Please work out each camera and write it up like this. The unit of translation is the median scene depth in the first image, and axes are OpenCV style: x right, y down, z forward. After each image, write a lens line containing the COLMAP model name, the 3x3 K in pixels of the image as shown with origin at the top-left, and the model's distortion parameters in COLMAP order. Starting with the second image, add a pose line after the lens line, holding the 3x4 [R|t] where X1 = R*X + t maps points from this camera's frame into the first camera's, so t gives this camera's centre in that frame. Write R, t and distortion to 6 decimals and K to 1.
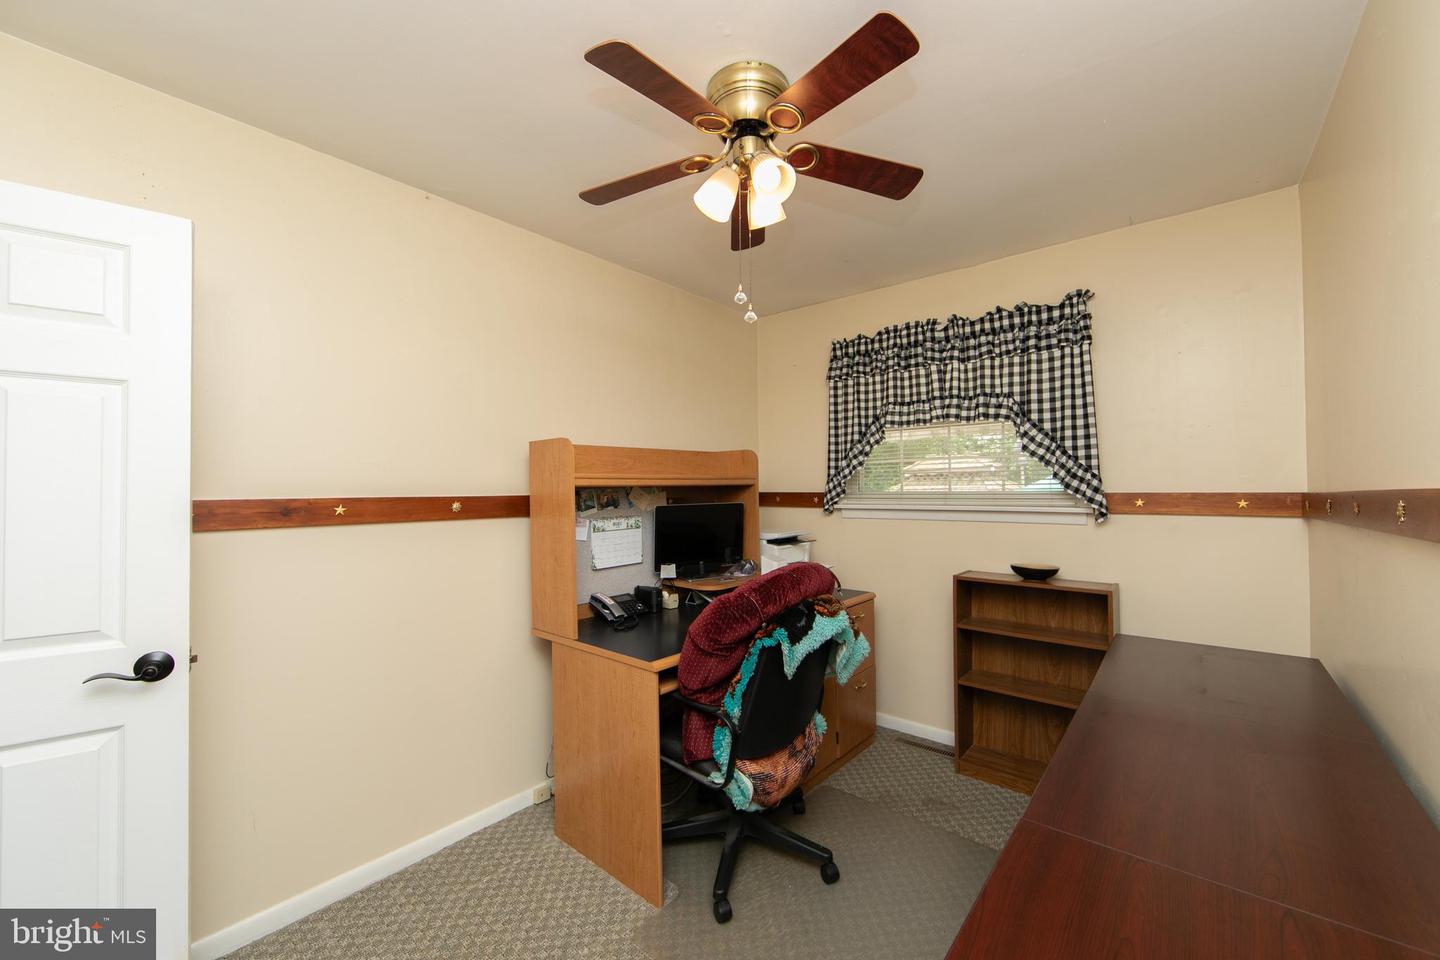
lens RADIAL K [[569.5, 0, 717.1], [0, 569.5, 476.4], [0, 0, 1]] dist [0.000883, -0.001544]
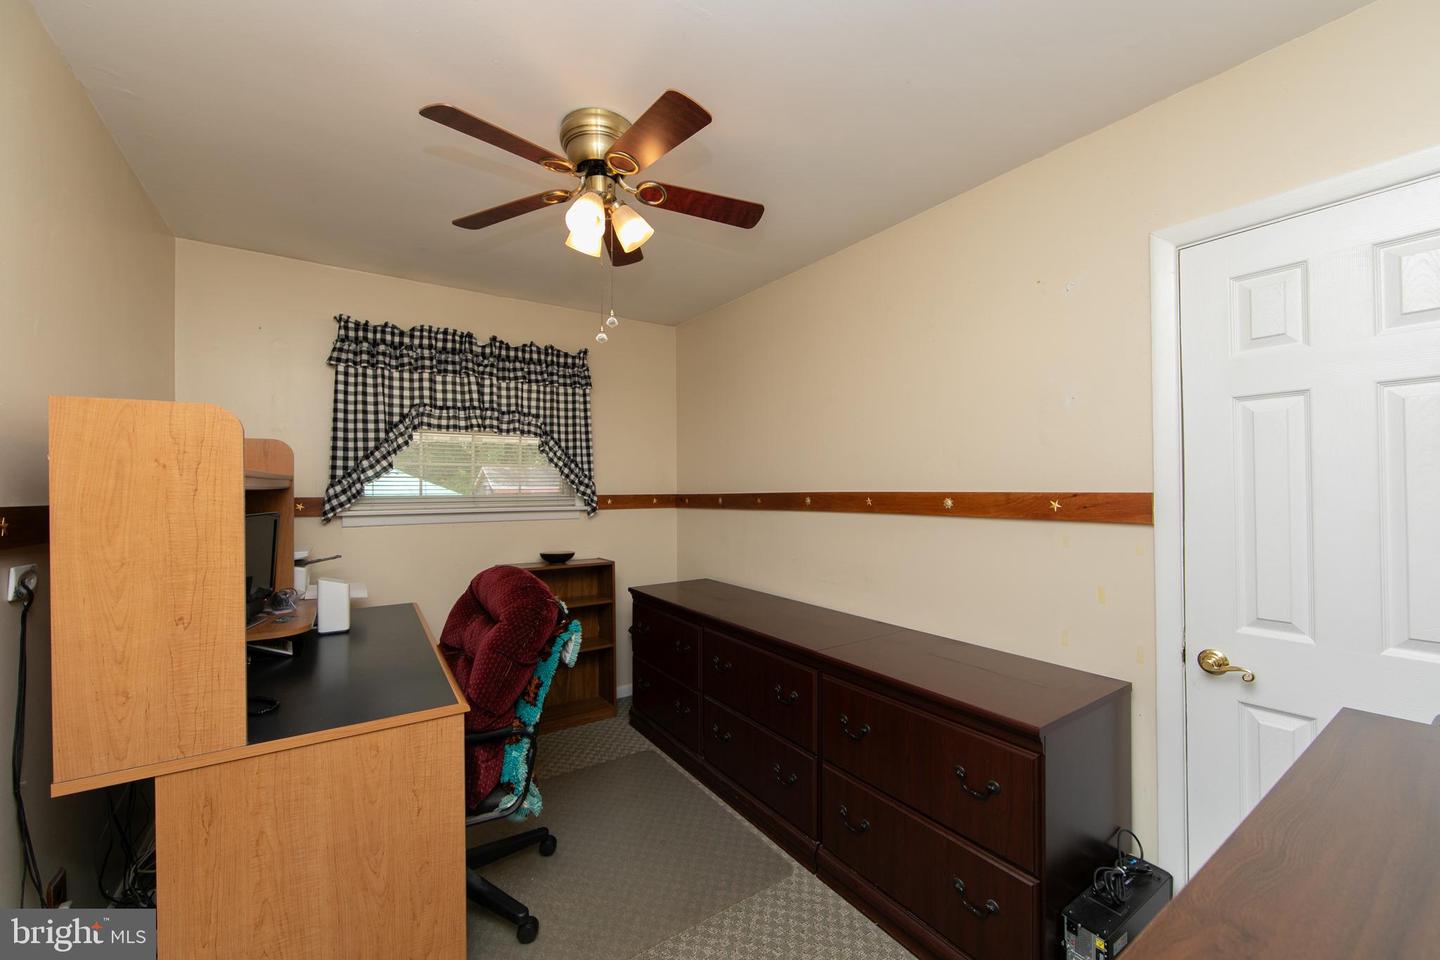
lens RADIAL K [[569.5, 0, 684.3], [0, 569.5, 496.7], [0, 0, 1]] dist [0.000883, -0.001544]
pose [[0.285461, 0.001830, 0.958389, -0.571033], [-0.010856, 0.999940, 0.001325, 0.025802], [-0.958329, -0.010782, 0.285464, 0.340558]]
